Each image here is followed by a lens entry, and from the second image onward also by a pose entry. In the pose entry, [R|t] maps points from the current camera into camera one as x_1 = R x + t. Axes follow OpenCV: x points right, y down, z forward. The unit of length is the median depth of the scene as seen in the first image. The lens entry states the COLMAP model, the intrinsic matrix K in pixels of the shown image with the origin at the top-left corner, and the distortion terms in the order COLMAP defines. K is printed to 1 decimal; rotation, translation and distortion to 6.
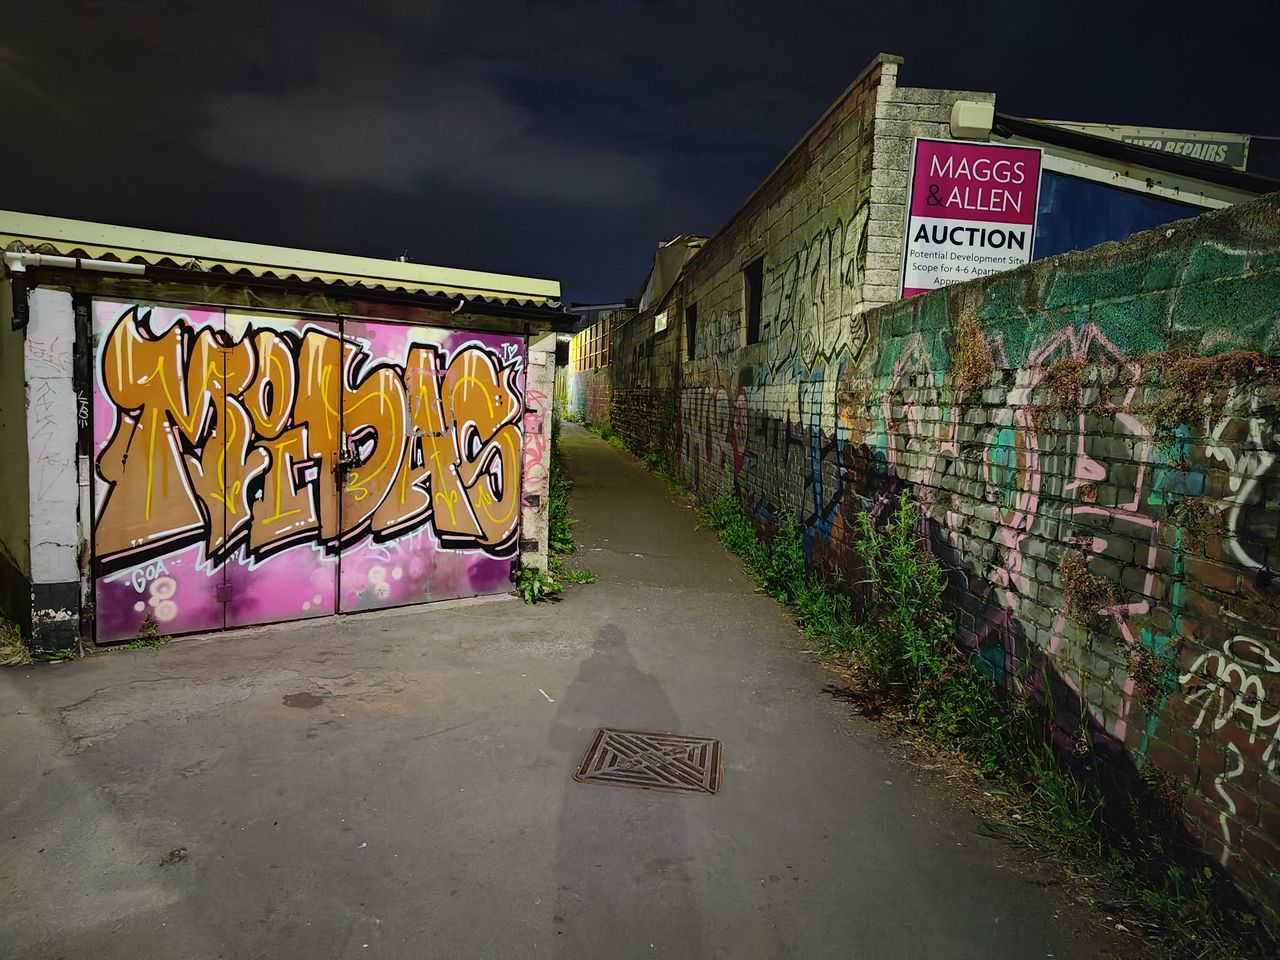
lens RADIAL K [[836.6, 0, 640.0], [0, 836.6, 480.0], [0, 0, 1]] dist [0.054852, -0.038514]
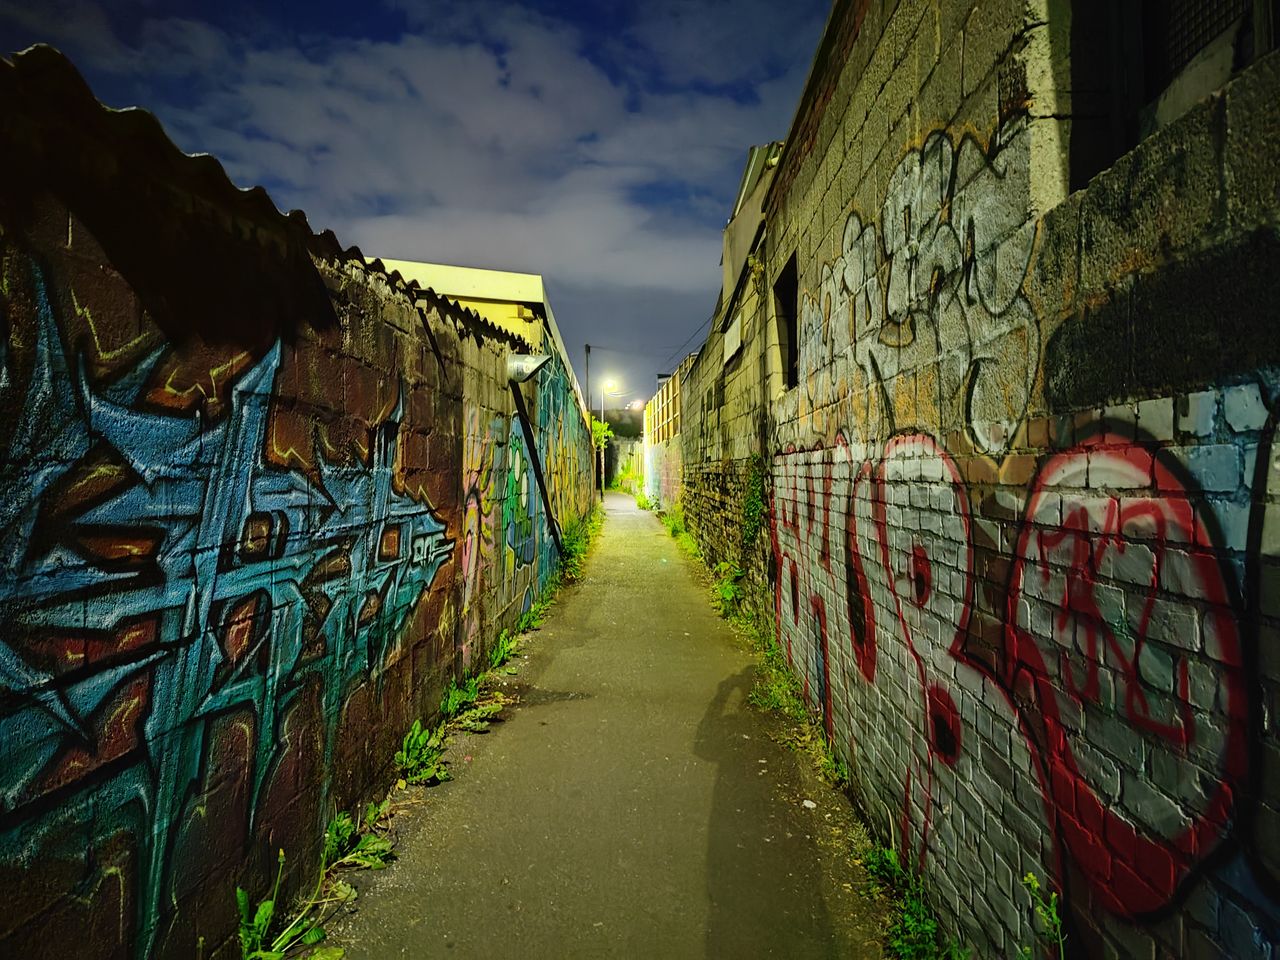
lens RADIAL K [[836.6, 0, 640.0], [0, 836.6, 480.0], [0, 0, 1]] dist [0.054852, -0.038514]
pose [[0.990944, -0.052376, -0.123637, 0.086261], [0.040737, 0.994657, -0.094859, -0.143427], [0.127945, 0.088964, 0.987783, 1.401695]]
